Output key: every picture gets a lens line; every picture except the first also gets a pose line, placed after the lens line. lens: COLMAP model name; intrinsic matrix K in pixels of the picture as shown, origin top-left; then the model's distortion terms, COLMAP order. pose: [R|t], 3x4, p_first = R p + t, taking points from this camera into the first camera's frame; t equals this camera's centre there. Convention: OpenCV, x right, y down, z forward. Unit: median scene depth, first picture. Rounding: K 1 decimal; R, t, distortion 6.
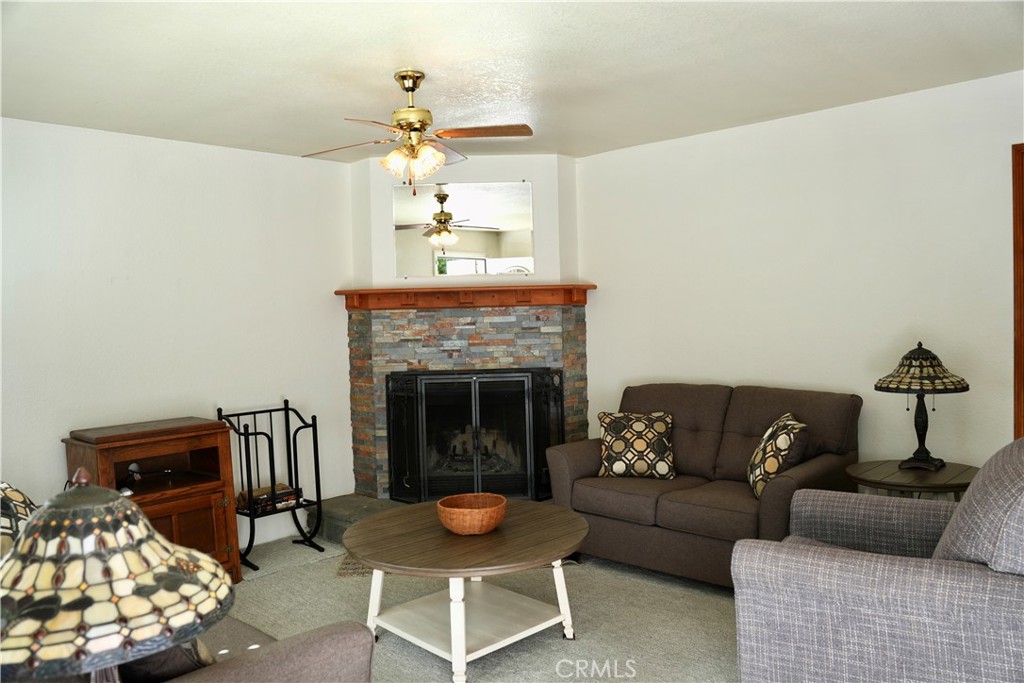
lens RADIAL K [[773.2, 0, 512.0], [0, 773.2, 341.5], [0, 0, 1]] dist [-0.147631, 0.129714]
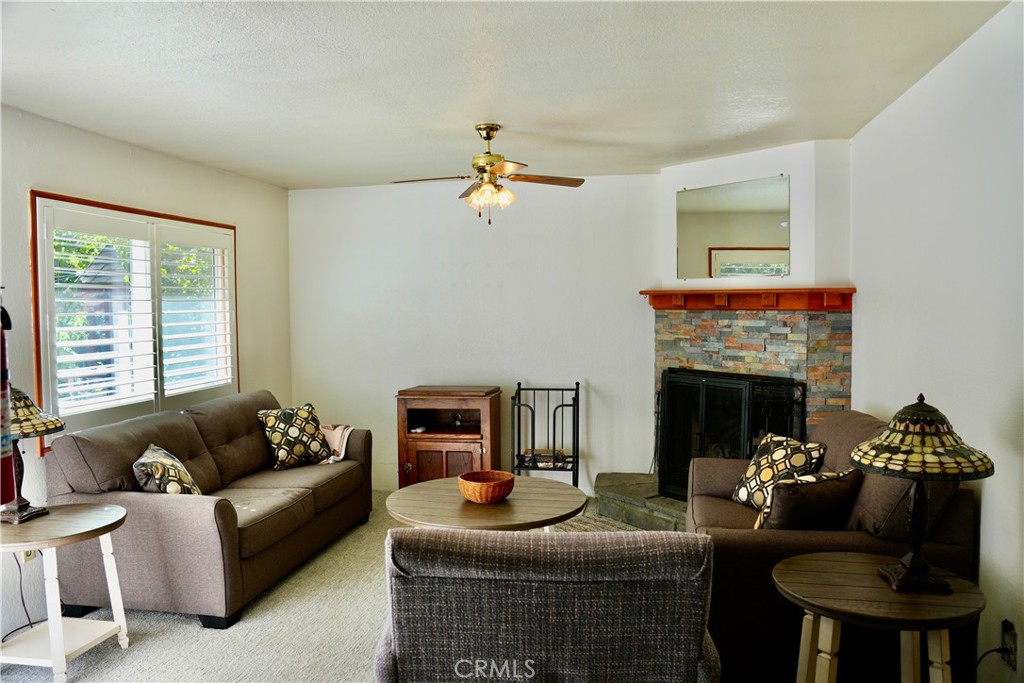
lens RADIAL K [[773.2, 0, 512.0], [0, 773.2, 341.5], [0, 0, 1]] dist [-0.147631, 0.129714]
pose [[0.529392, 0.065992, -0.845807, 0.630410], [-0.037110, 0.997817, 0.054624, -0.047007], [0.847565, 0.002471, 0.530685, 0.245926]]
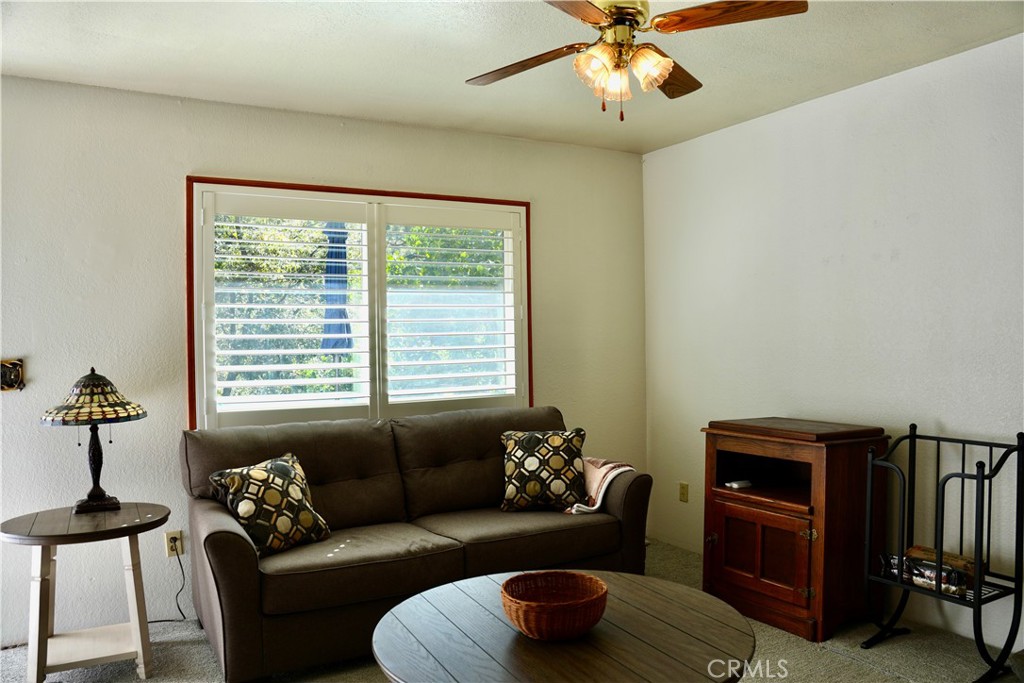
lens RADIAL K [[773.2, 0, 512.0], [0, 773.2, 341.5], [0, 0, 1]] dist [-0.147631, 0.129714]
pose [[-0.305647, 0.041744, -0.951229, 0.361911], [-0.011611, 0.998801, 0.047562, -0.018670], [0.952074, 0.025582, -0.304796, 0.735864]]
